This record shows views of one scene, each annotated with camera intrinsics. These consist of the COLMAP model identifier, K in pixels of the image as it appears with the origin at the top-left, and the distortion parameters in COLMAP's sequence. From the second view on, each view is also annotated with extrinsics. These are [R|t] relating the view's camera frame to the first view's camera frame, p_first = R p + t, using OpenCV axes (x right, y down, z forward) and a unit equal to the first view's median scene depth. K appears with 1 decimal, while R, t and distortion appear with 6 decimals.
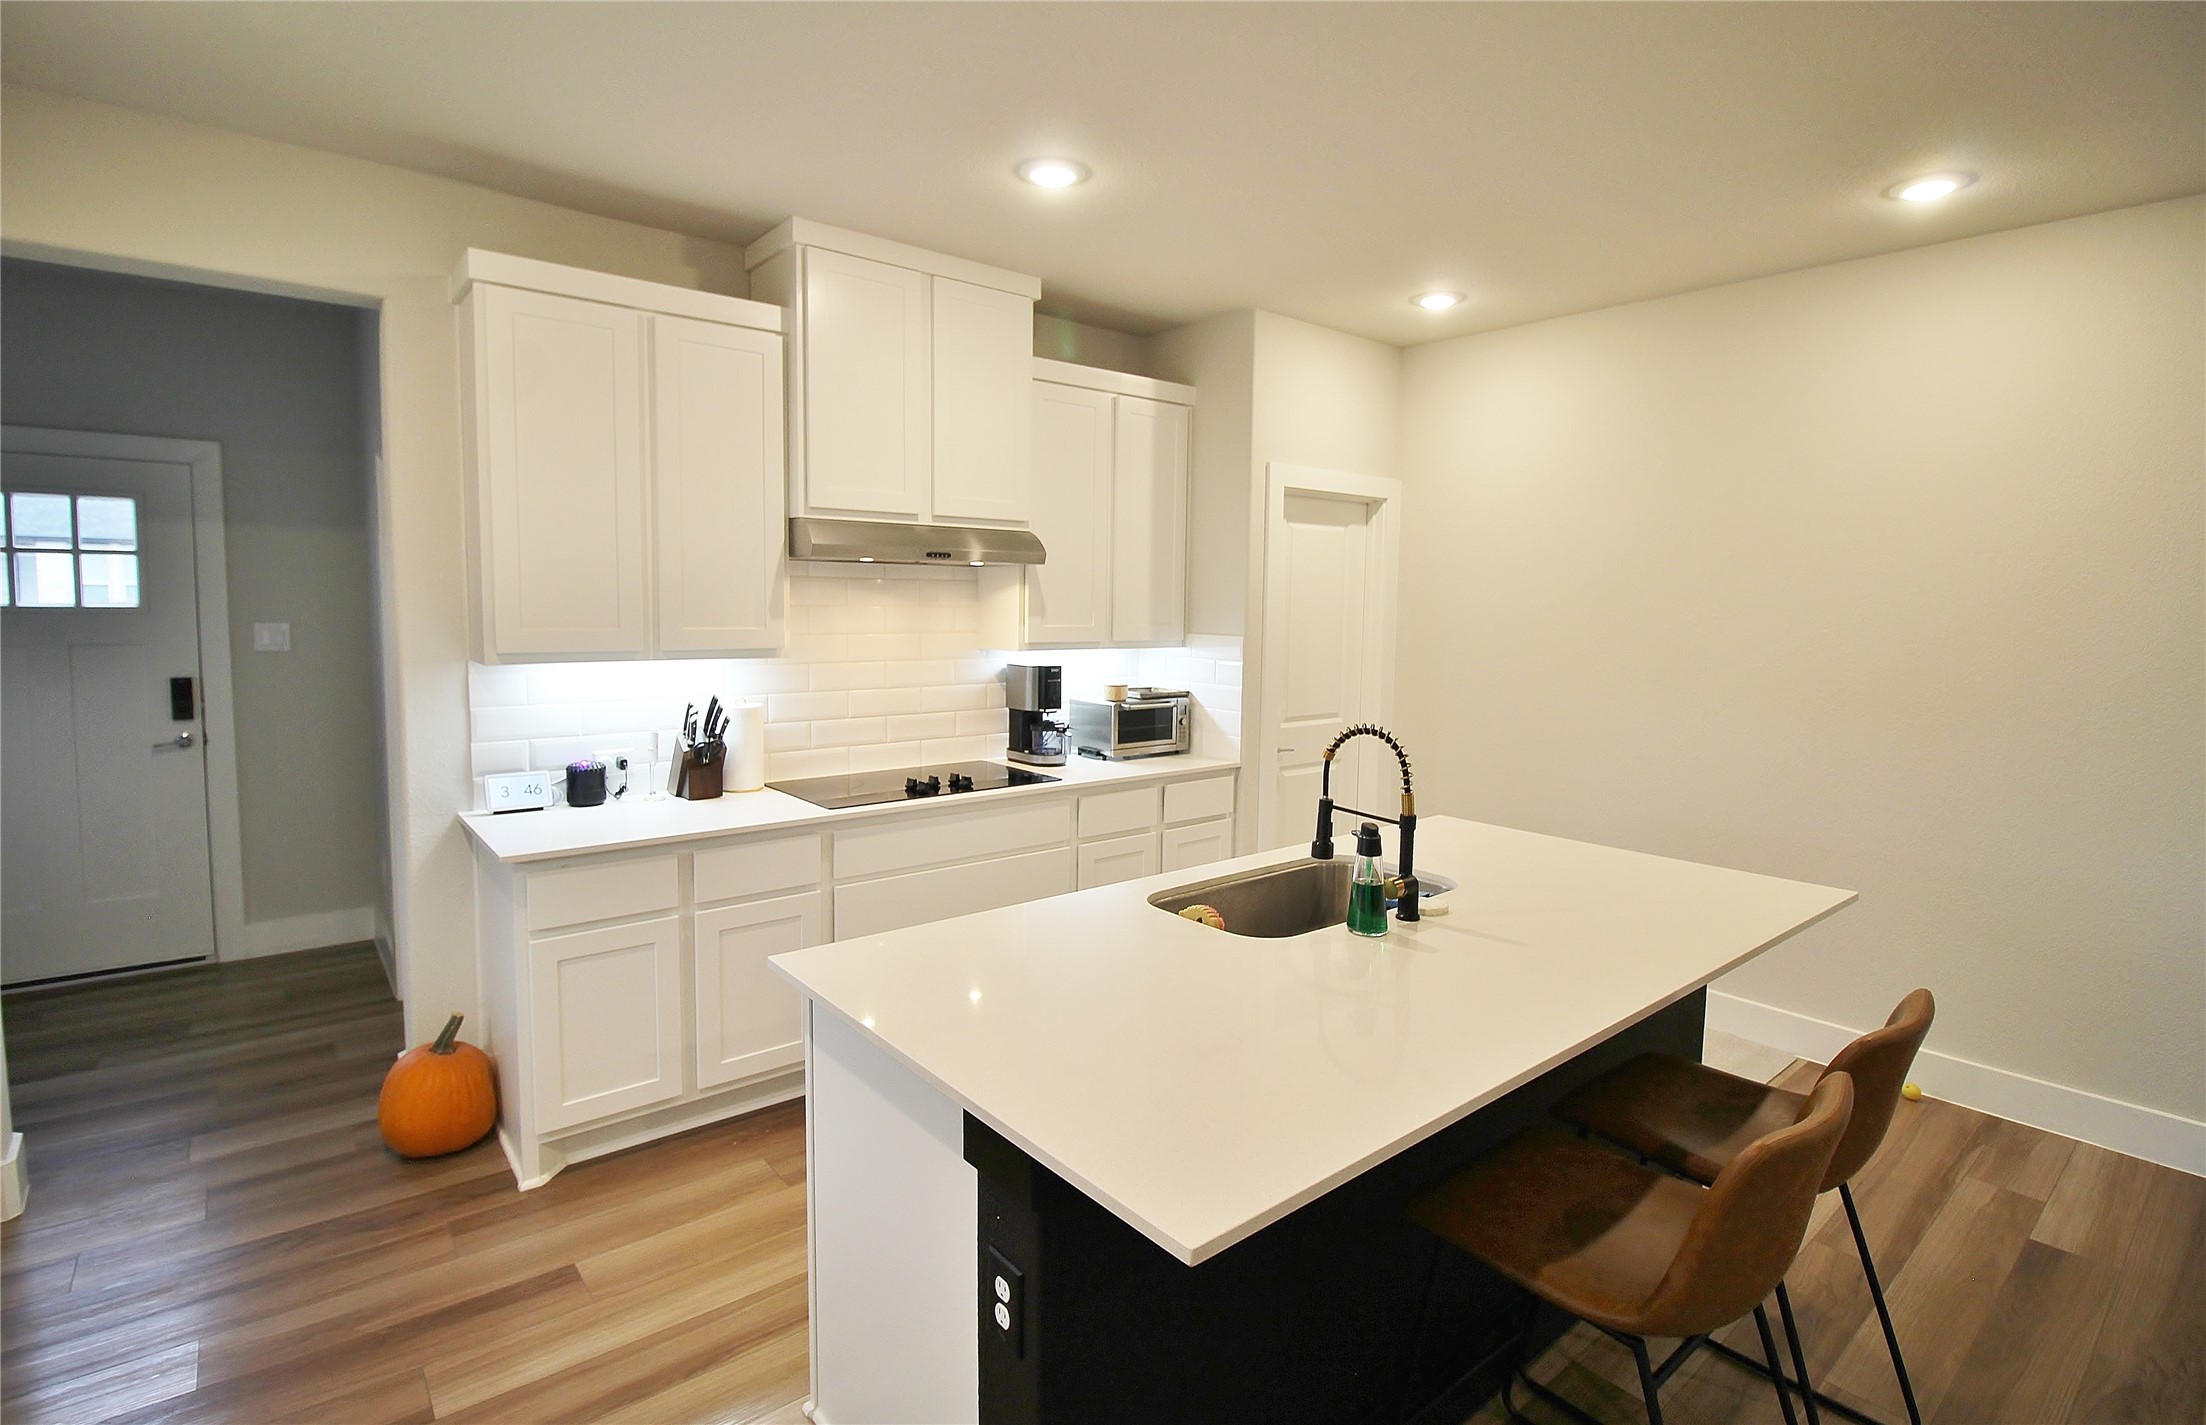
lens RADIAL K [[1054.8, 0, 1109.3], [0, 1054.8, 683.5], [0, 0, 1]] dist [-0.000746, -0.000486]
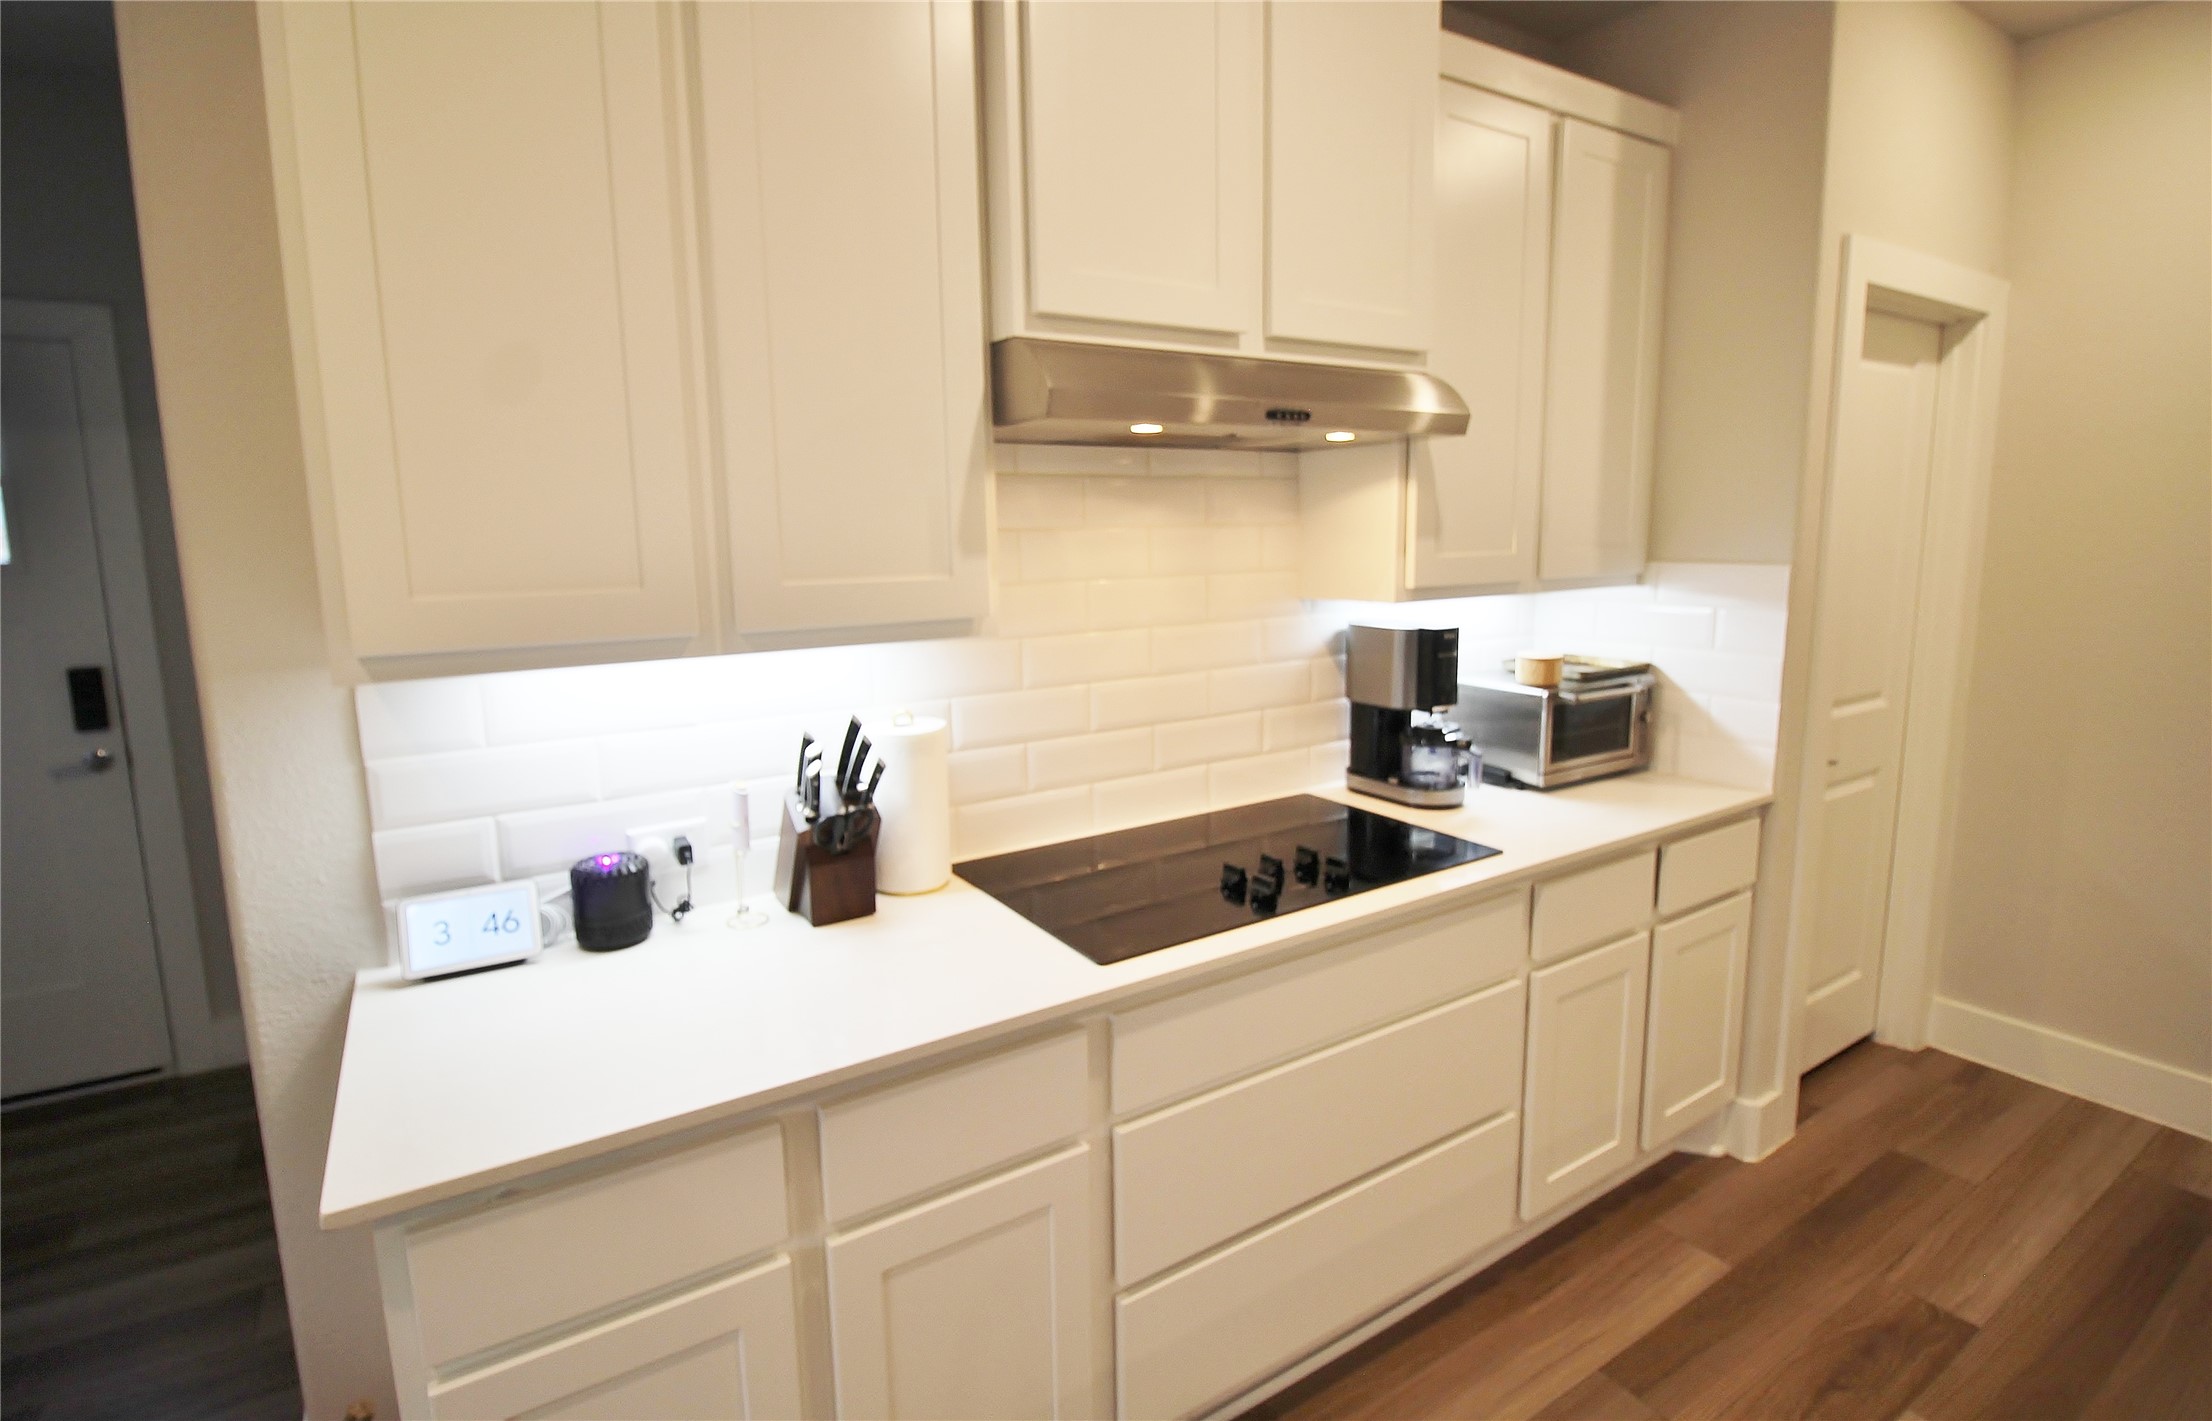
lens RADIAL K [[1058.2, 0, 1104.0], [0, 1058.2, 675.9], [0, 0, 1]] dist [-0.001895, -0.000190]
pose [[0.991422, -0.011533, -0.130189, -0.170555], [0.019510, 0.997998, 0.060164, -0.030770], [0.129235, -0.062187, 0.989662, 0.463461]]
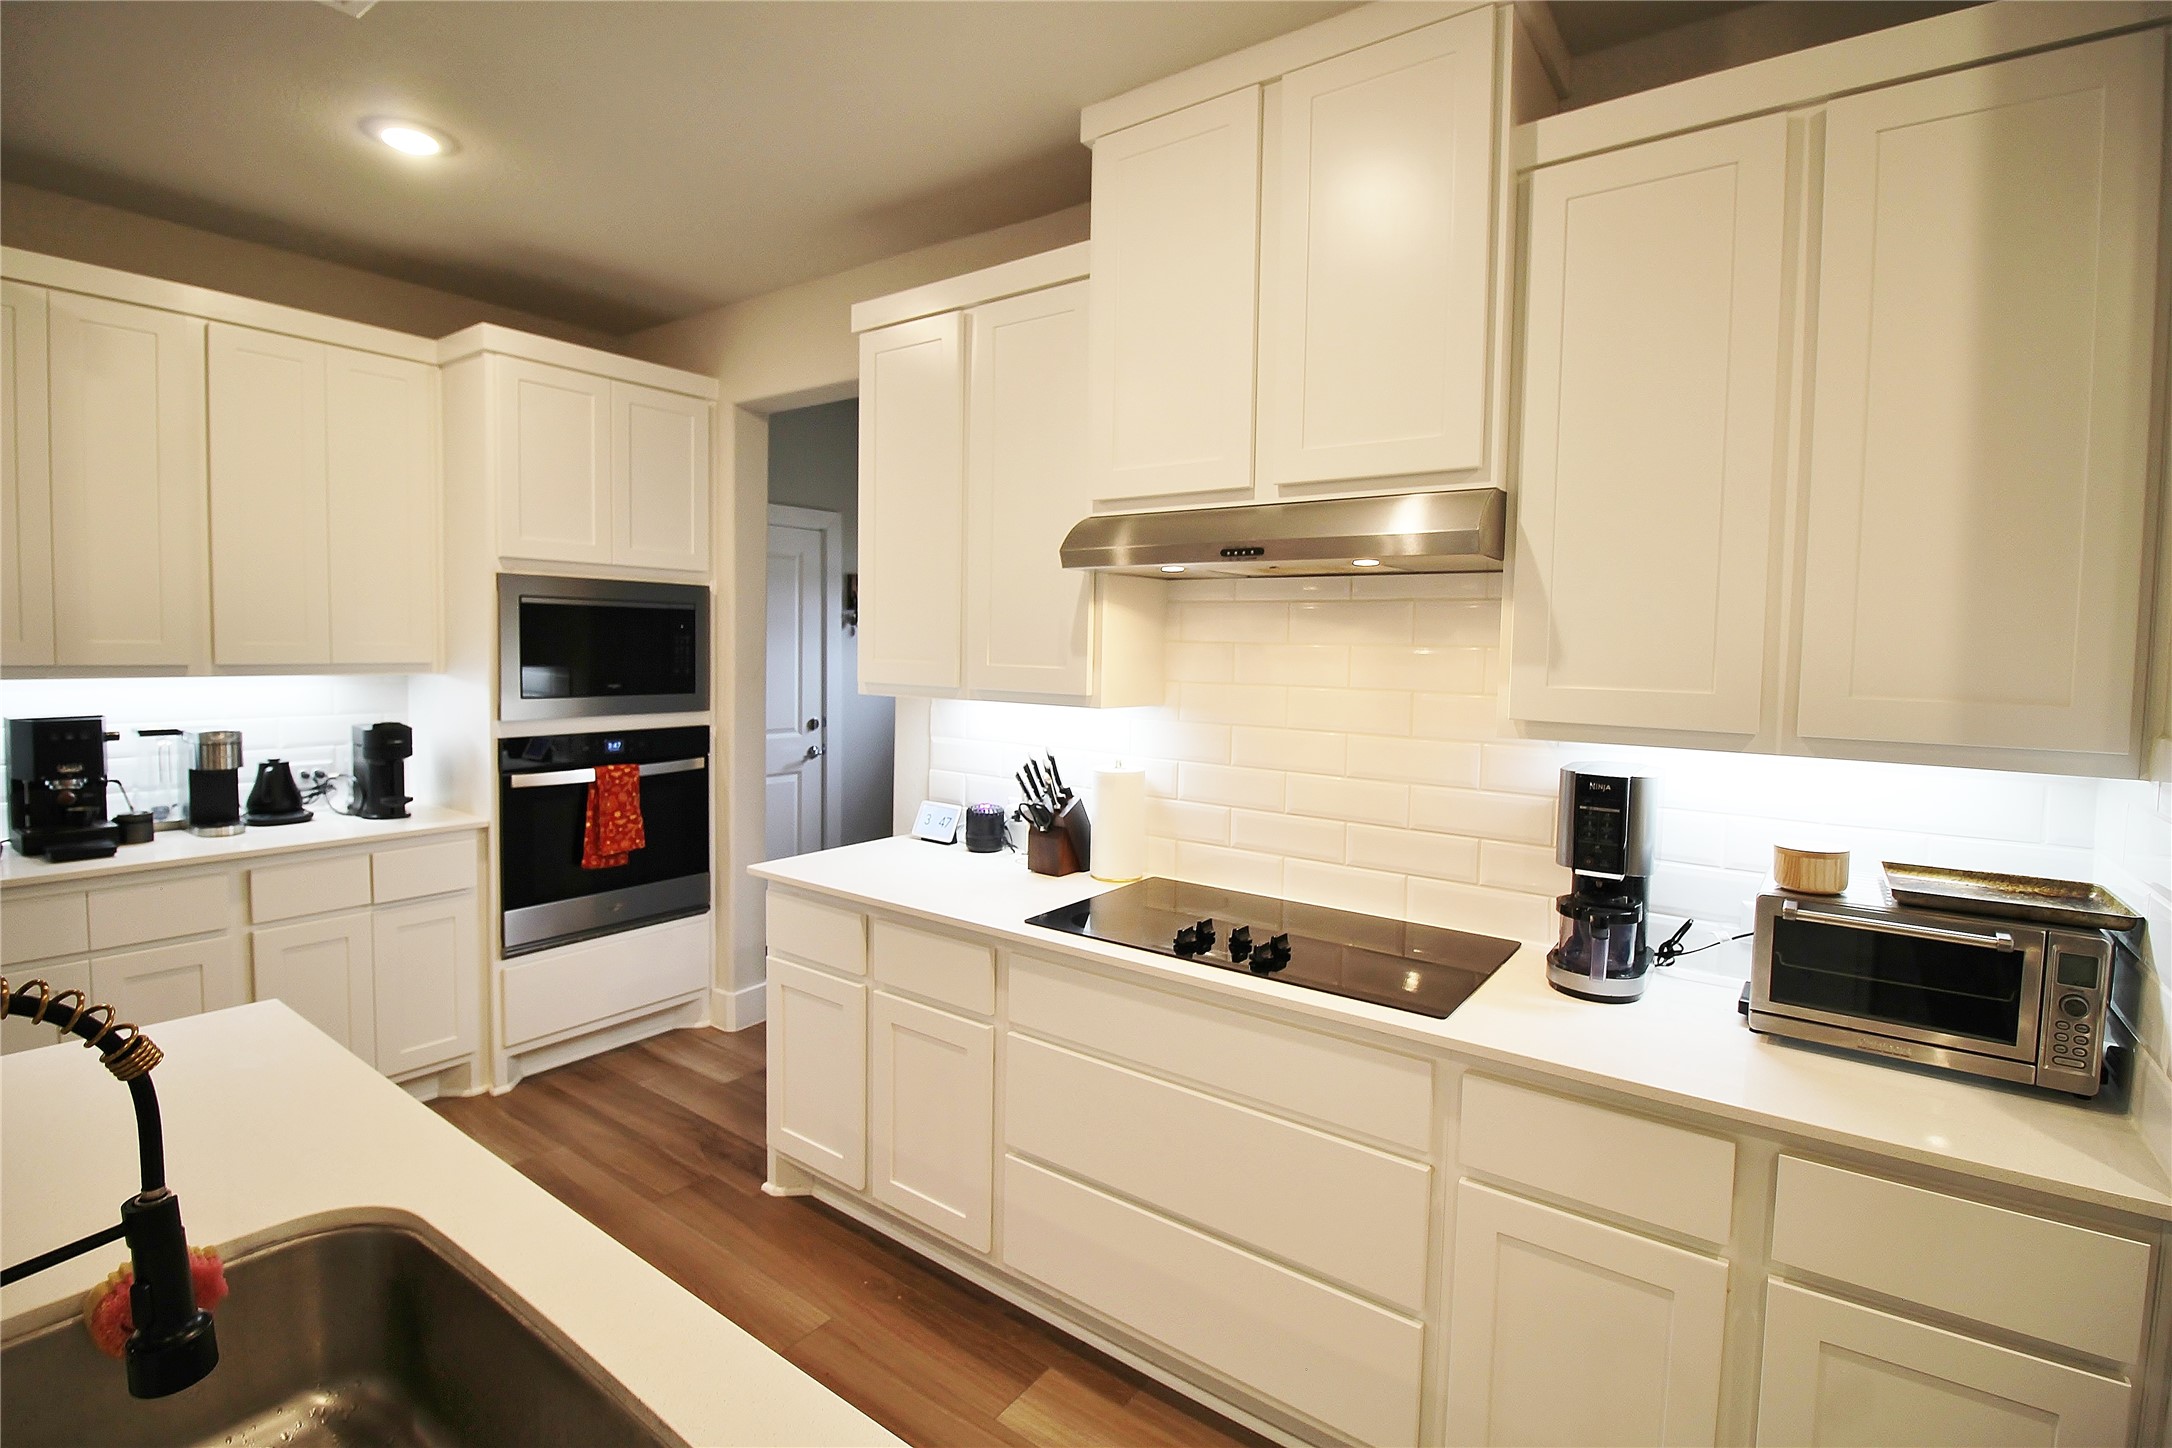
lens RADIAL K [[1008.1, 0, 1086.2], [0, 1008.1, 697.4], [0, 0, 1]] dist [-0.010728, -0.000392]
pose [[0.246448, 0.042525, -0.968223, 0.335300], [-0.093758, 0.995397, 0.019854, -0.041329], [0.964610, 0.085886, 0.249301, 0.727223]]
